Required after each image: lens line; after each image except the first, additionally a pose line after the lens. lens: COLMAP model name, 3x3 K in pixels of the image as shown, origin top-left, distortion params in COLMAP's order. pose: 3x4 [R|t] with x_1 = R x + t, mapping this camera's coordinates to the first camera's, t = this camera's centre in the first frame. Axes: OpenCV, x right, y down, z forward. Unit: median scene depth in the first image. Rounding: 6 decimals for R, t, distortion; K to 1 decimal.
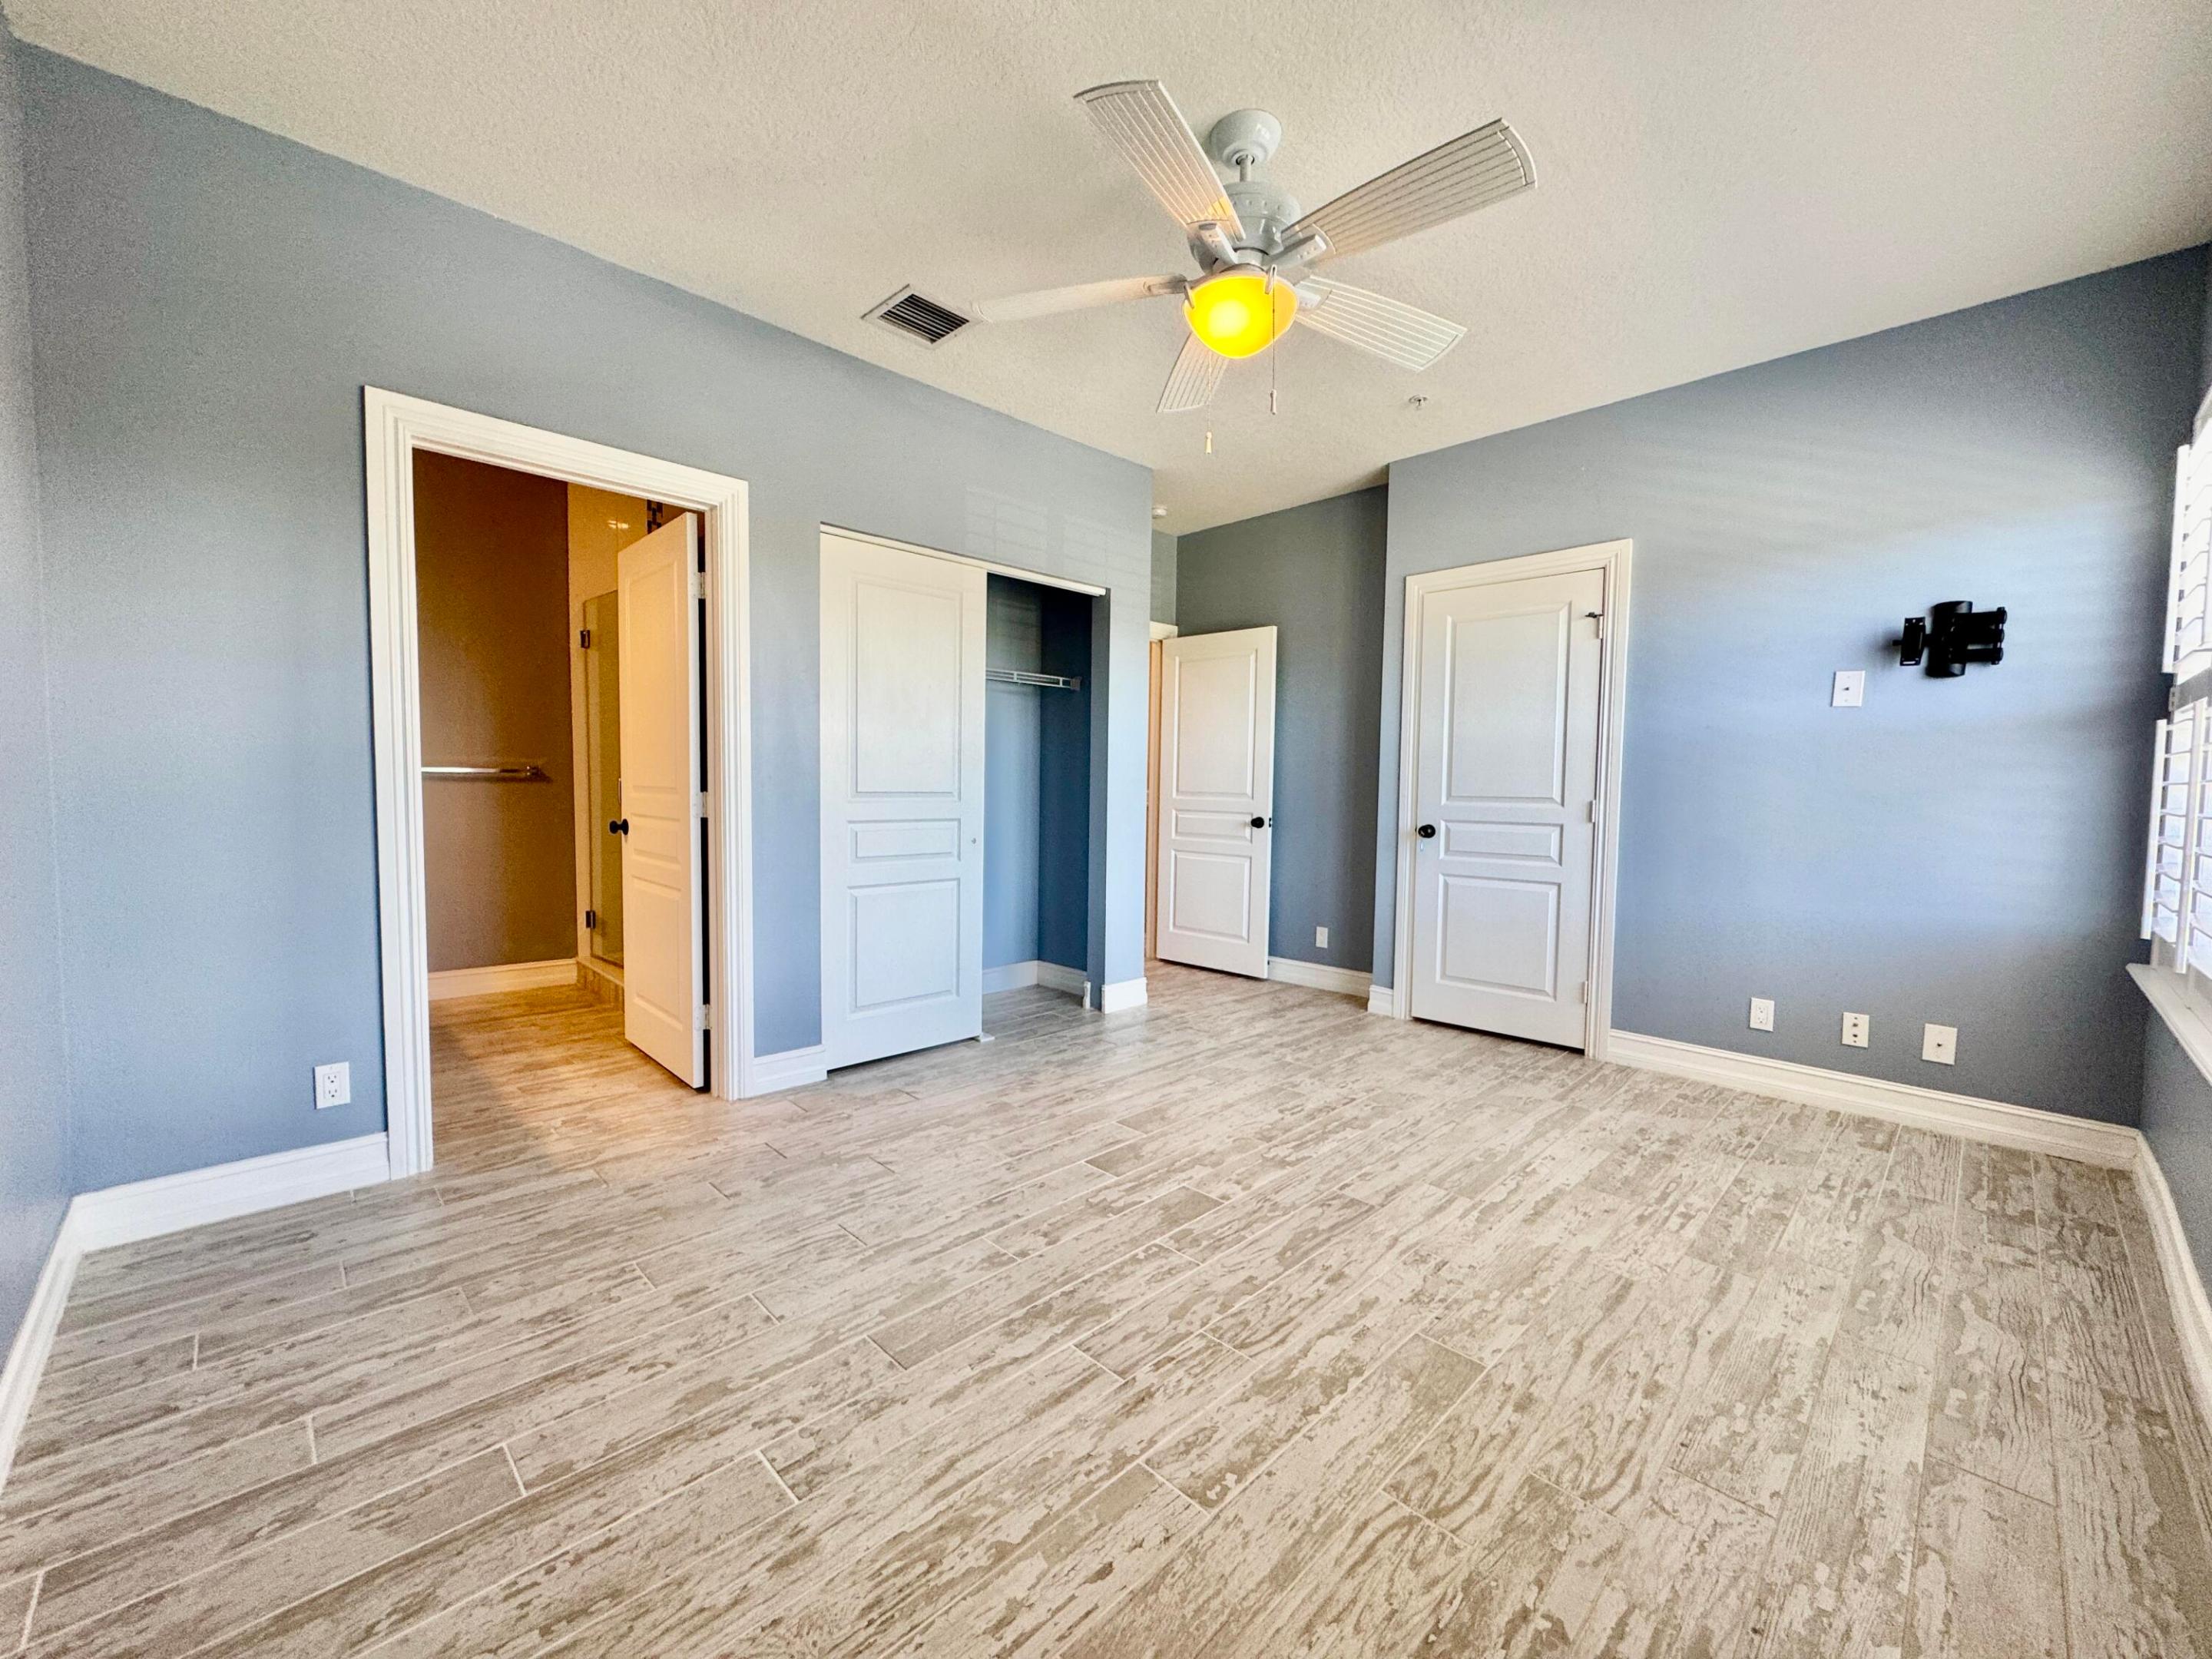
lens RADIAL K [[880.4, 0, 1098.9], [0, 880.4, 835.8], [0, 0, 1]] dist [-0.003547, 0.001030]
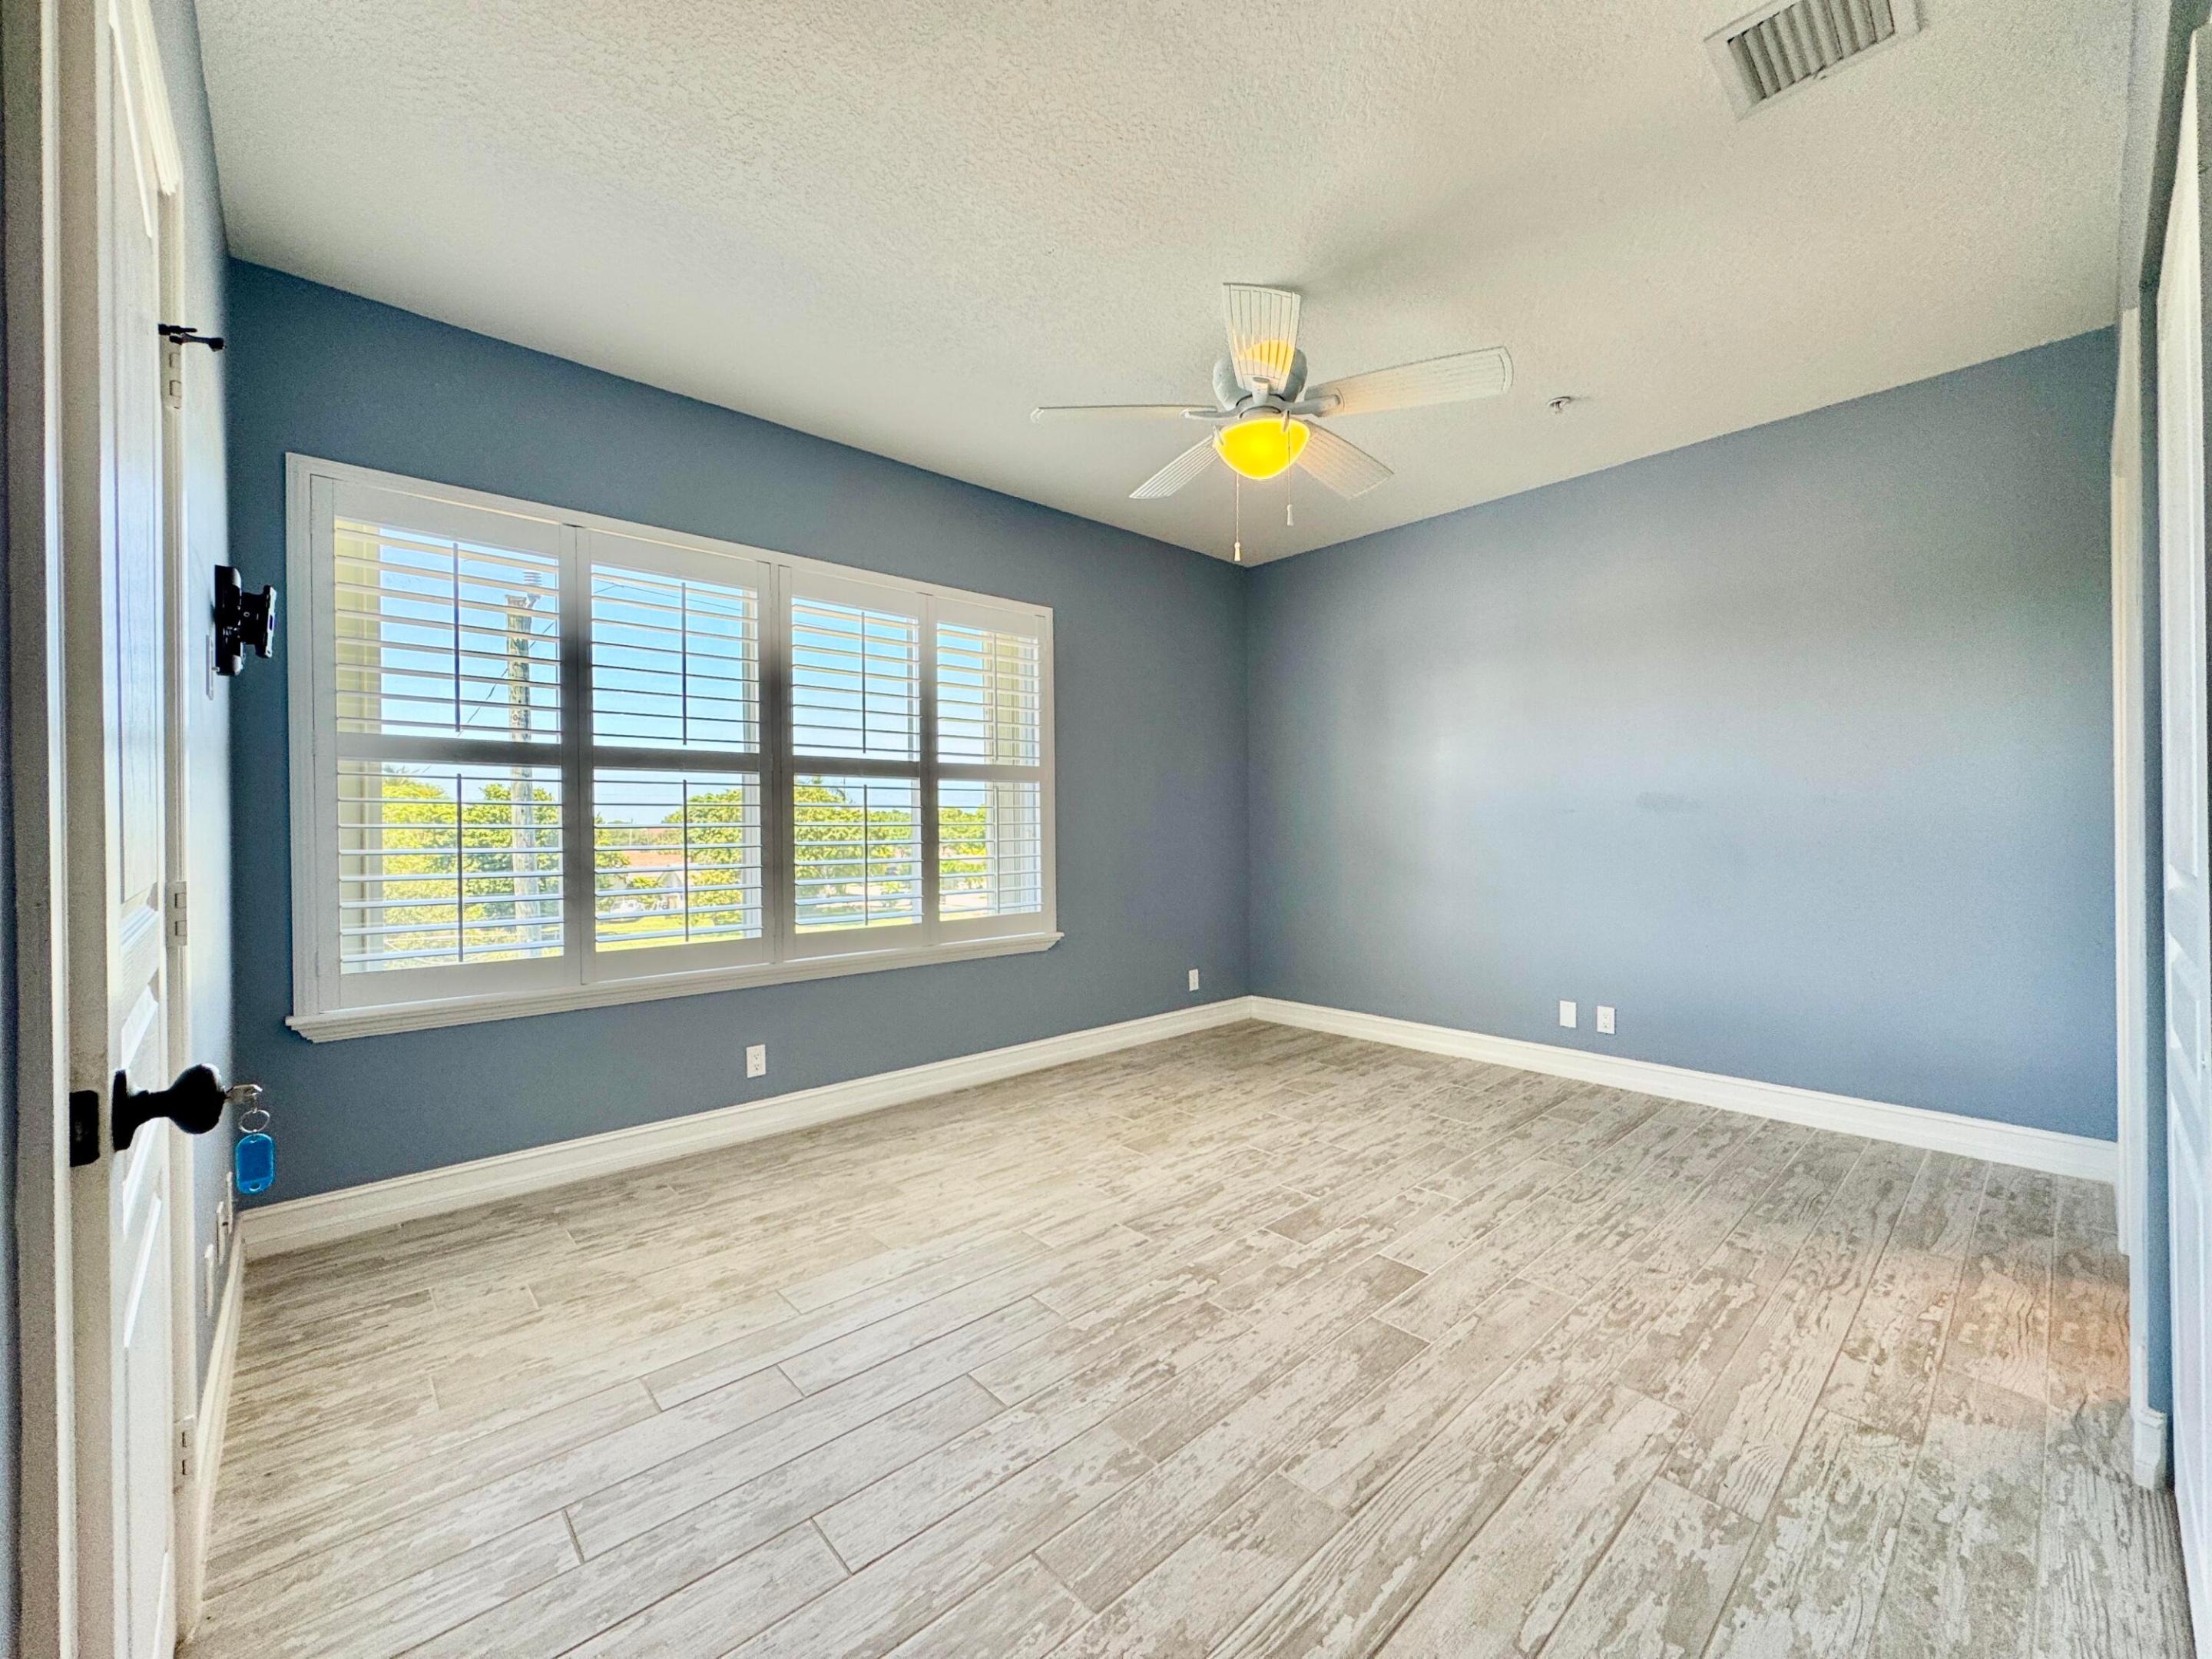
lens RADIAL K [[880.4, 0, 1102.3], [0, 880.4, 831.8], [0, 0, 1]] dist [-0.003547, 0.001030]
pose [[-0.999299, -0.006673, 0.036830, 0.288370], [-0.004276, 0.997892, 0.064761, -0.120968], [-0.037185, 0.064558, -0.997221, 1.946105]]
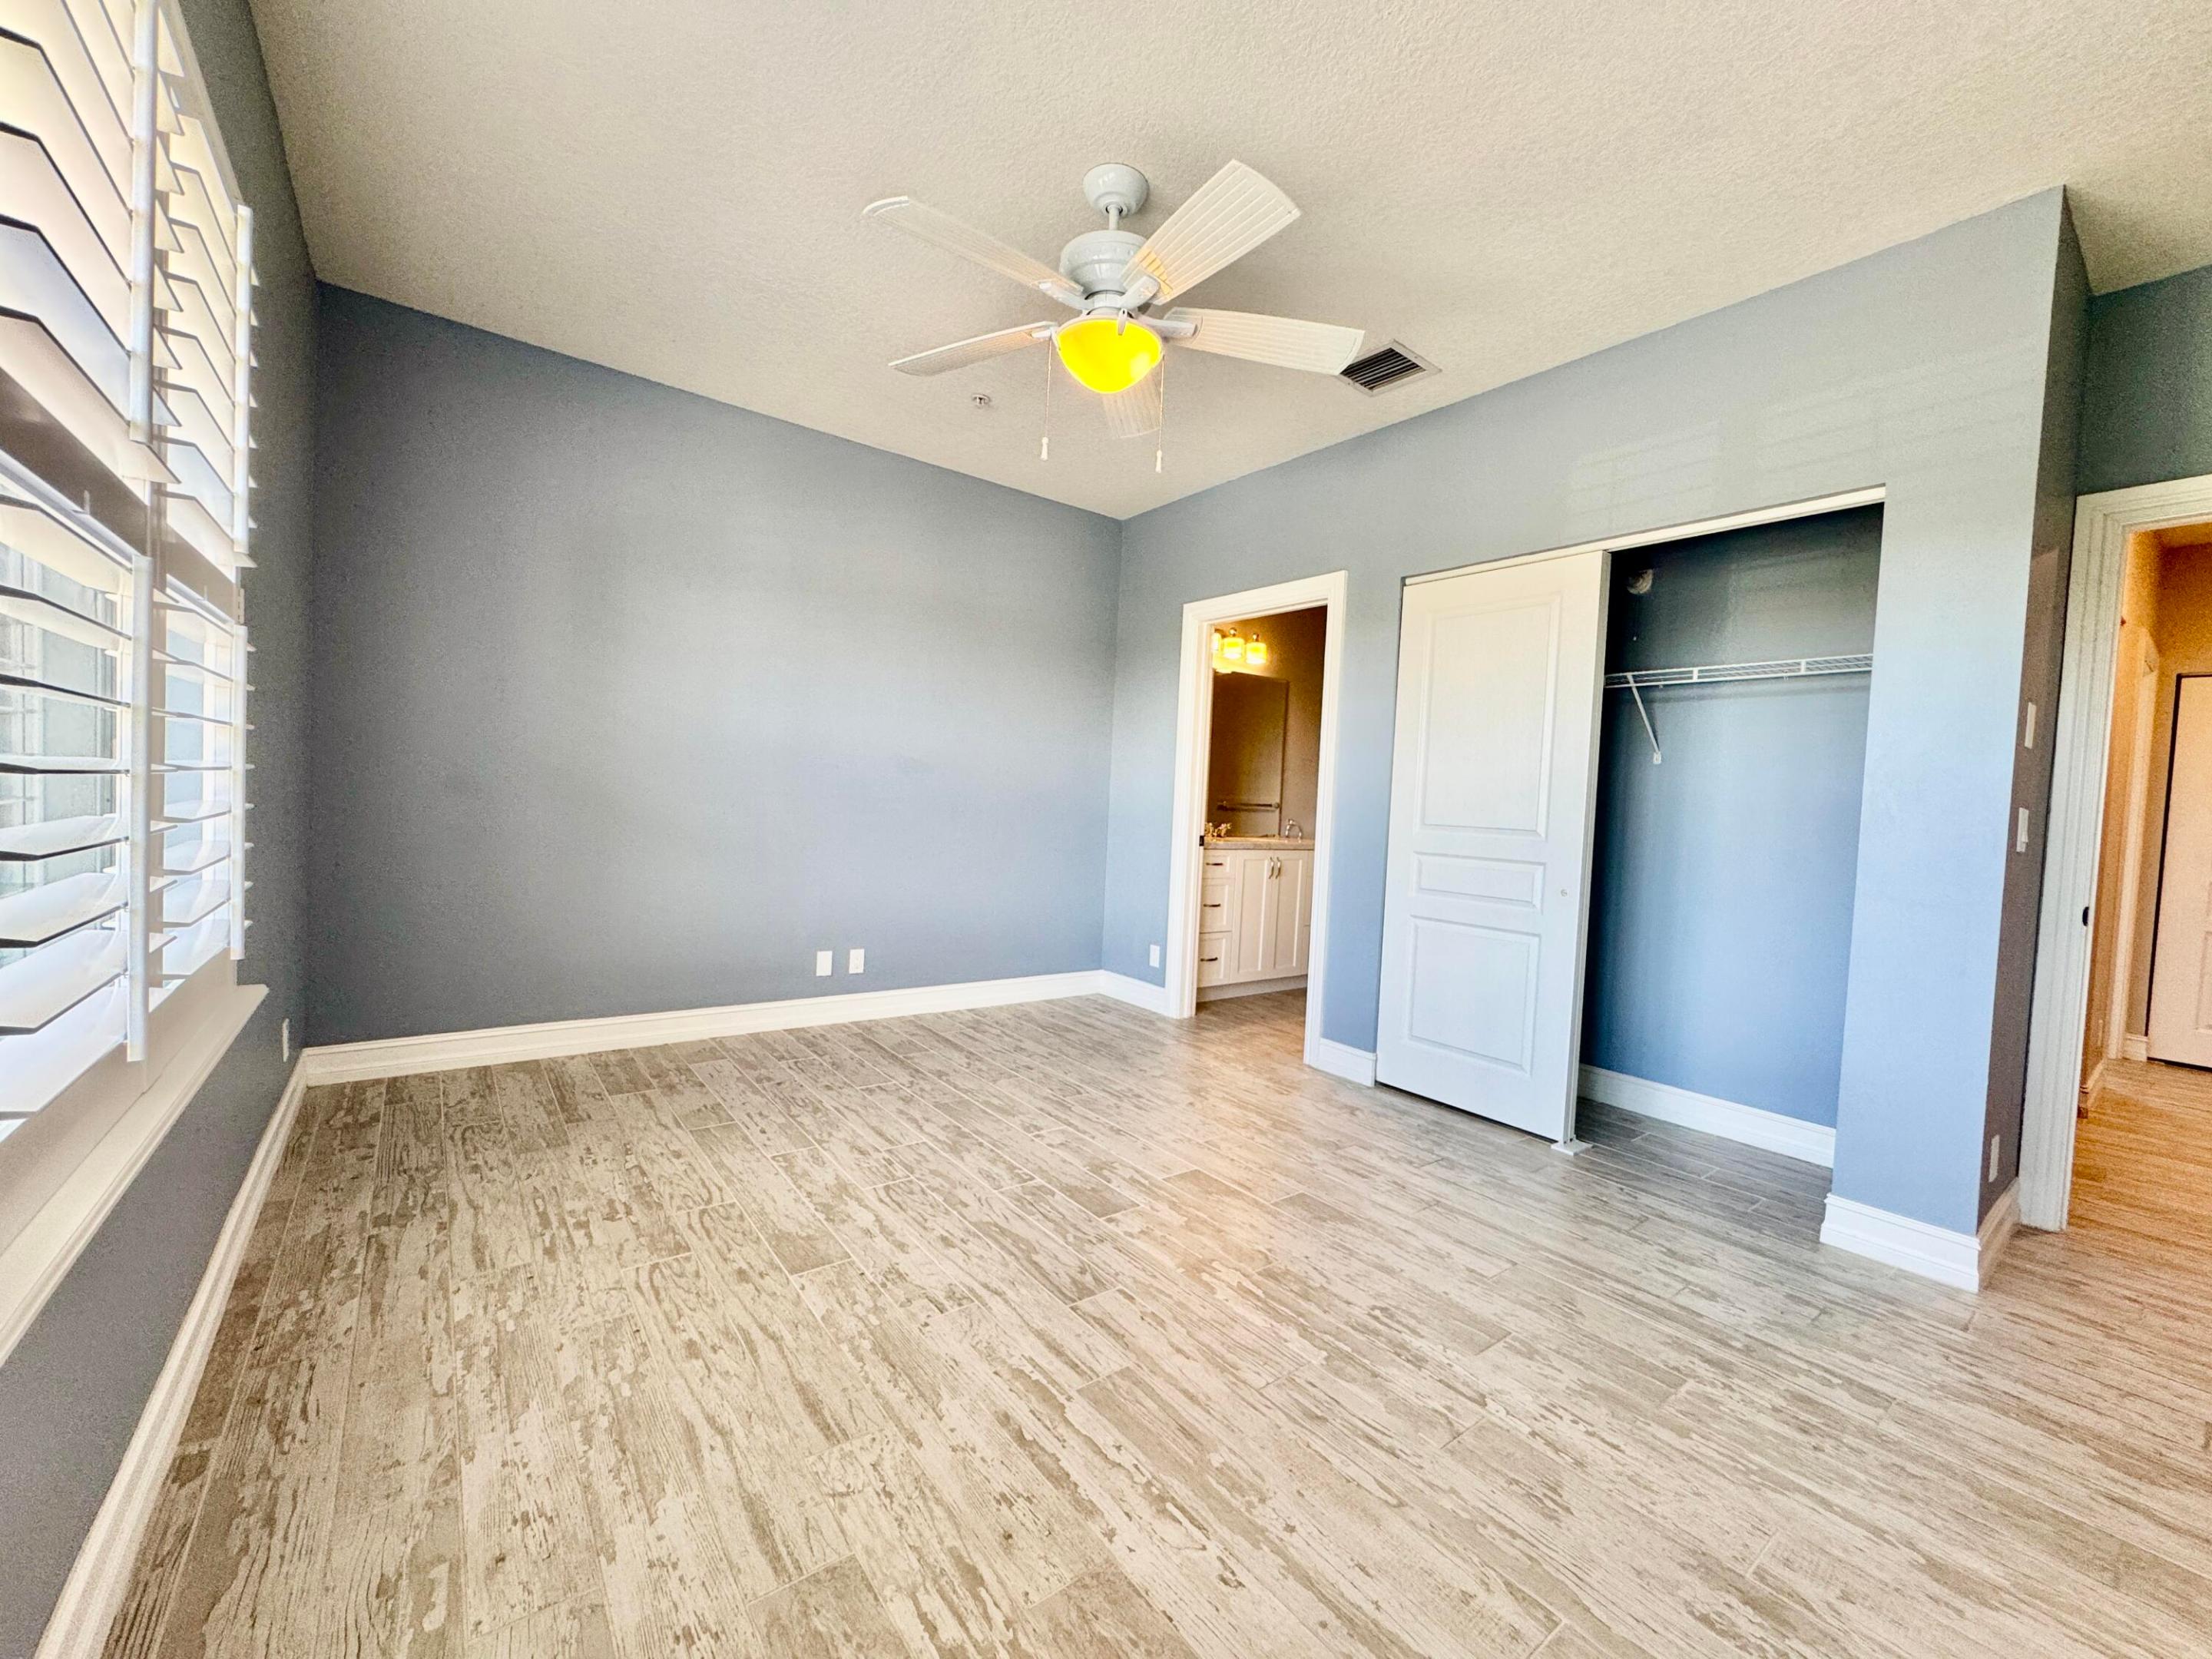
lens RADIAL K [[880.4, 0, 1104.6], [0, 880.4, 831.7], [0, 0, 1]] dist [-0.003547, 0.001030]
pose [[-0.116819, 0.015063, -0.993039, 1.066235], [-0.109646, 0.993577, 0.027970, -0.039061], [0.987082, 0.112150, -0.114418, 1.023636]]
